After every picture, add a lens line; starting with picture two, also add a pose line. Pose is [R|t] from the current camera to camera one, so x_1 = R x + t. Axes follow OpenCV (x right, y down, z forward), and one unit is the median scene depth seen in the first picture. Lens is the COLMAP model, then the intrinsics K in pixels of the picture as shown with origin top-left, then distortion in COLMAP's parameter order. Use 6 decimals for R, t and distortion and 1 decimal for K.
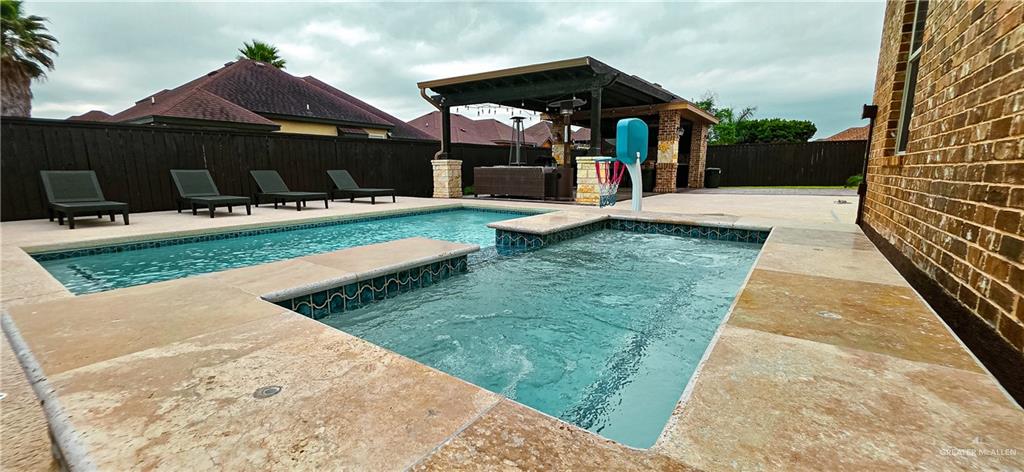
lens RADIAL K [[411.3, 0, 508.2], [0, 411.3, 232.8], [0, 0, 1]] dist [-0.000074, -0.000382]
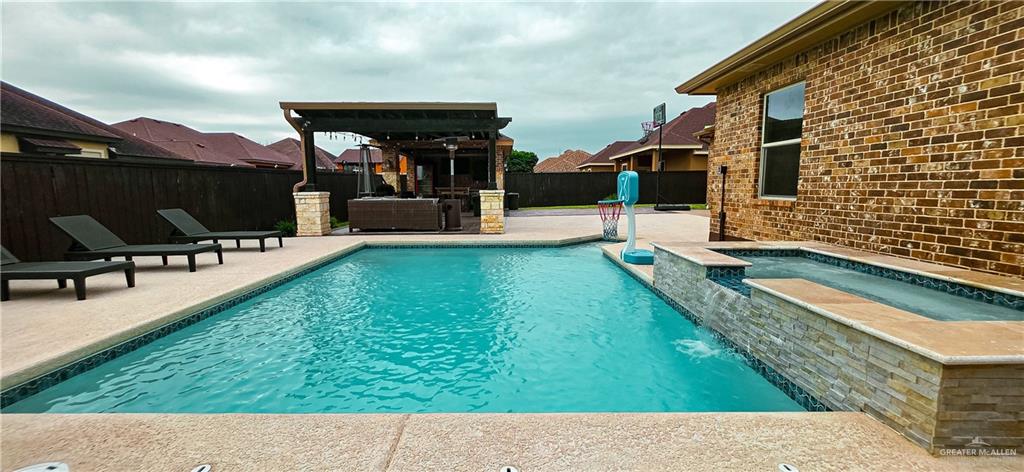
lens RADIAL K [[411.3, 0, 508.2], [0, 411.3, 232.8], [0, 0, 1]] dist [-0.000074, -0.000382]
pose [[0.812569, -0.070652, 0.578568, -0.331336], [0.096922, 0.995185, -0.014594, -0.040193], [-0.574751, 0.067934, 0.815504, 0.063060]]
